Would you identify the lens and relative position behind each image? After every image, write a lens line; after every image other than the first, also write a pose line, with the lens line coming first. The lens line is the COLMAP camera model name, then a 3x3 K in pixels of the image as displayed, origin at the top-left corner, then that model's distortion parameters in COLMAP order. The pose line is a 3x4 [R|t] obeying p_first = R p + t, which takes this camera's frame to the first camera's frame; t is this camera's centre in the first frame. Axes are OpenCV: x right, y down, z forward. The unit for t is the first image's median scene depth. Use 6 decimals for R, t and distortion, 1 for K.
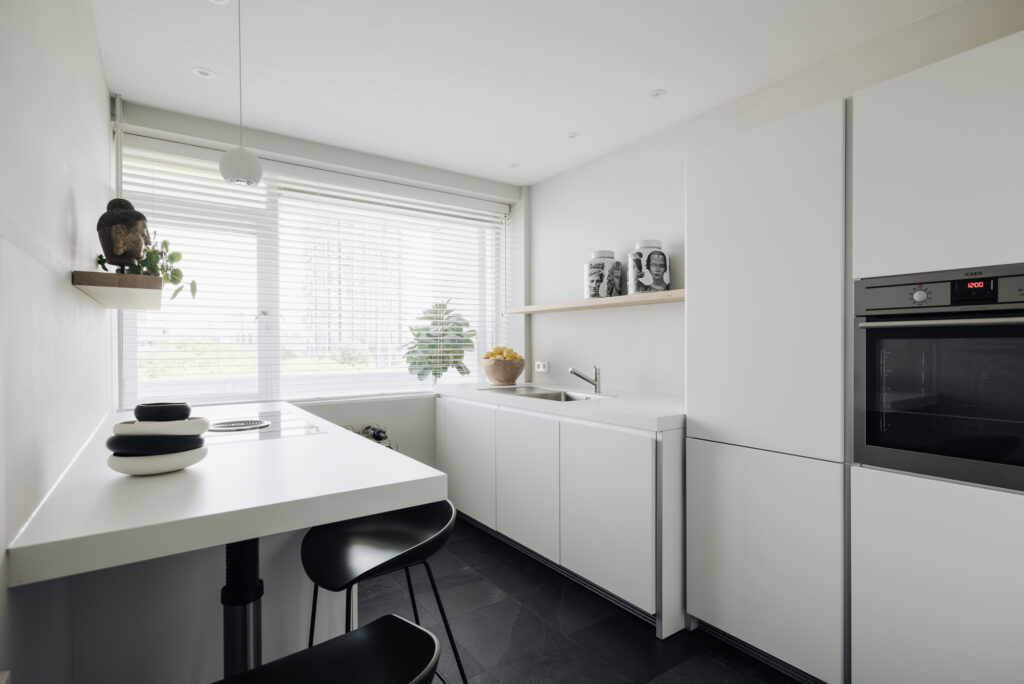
lens RADIAL K [[522.1, 0, 508.4], [0, 522.1, 346.2], [0, 0, 1]] dist [-0.003508, -0.000054]
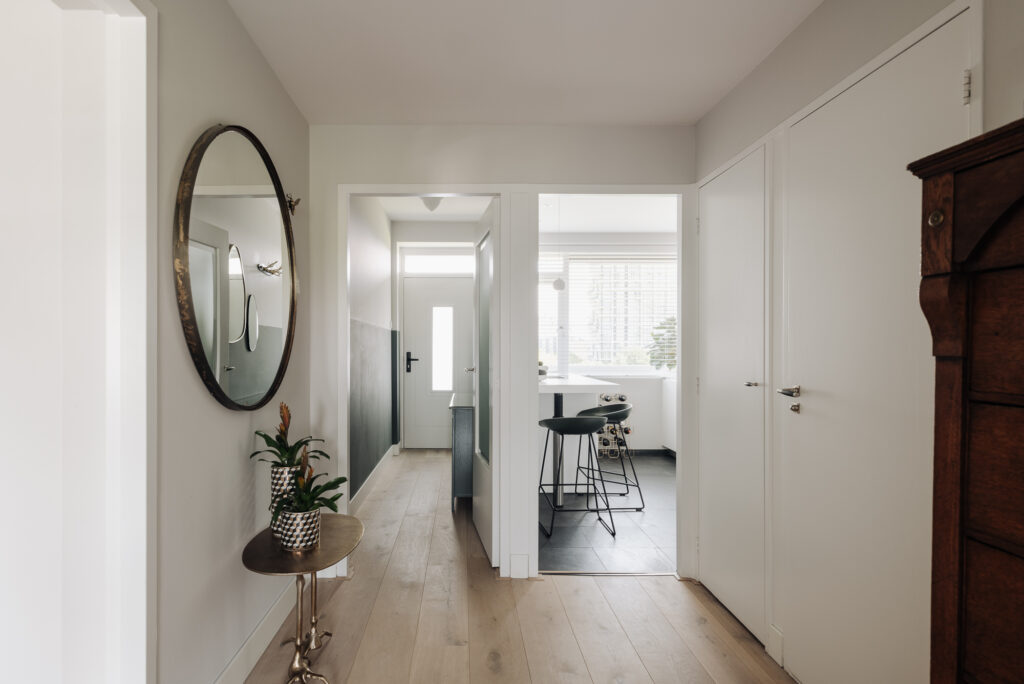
lens RADIAL K [[549.4, 0, 502.7], [0, 549.4, 350.6], [0, 0, 1]] dist [-0.000409, -0.000041]
pose [[0.861586, 0.000442, -0.507612, 0.280475], [-0.000976, 0.999999, -0.000787, 0.014931], [0.507611, 0.001173, 0.861586, -0.647182]]
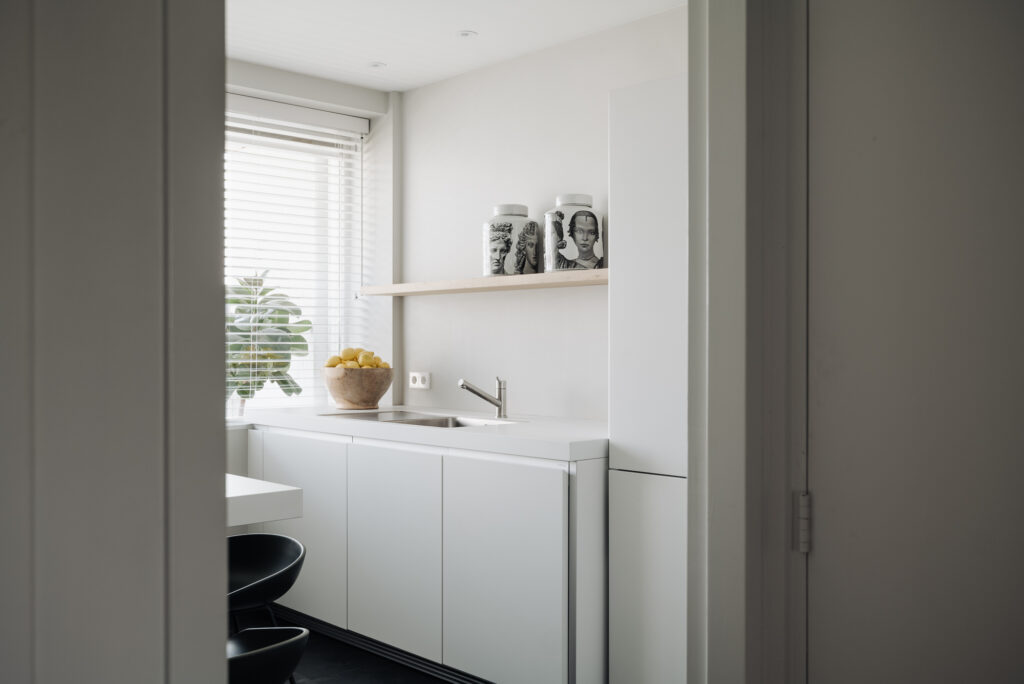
lens RADIAL K [[1026.1, 0, 520.2], [0, 1026.1, 340.8], [0, 0, 1]] dist [0.021937, 0.000000]
pose [[0.988152, 0.004106, 0.153424, -0.006911], [-0.002948, 0.999965, -0.007780, 0.001136], [-0.153450, 0.007235, 0.988130, -0.259914]]
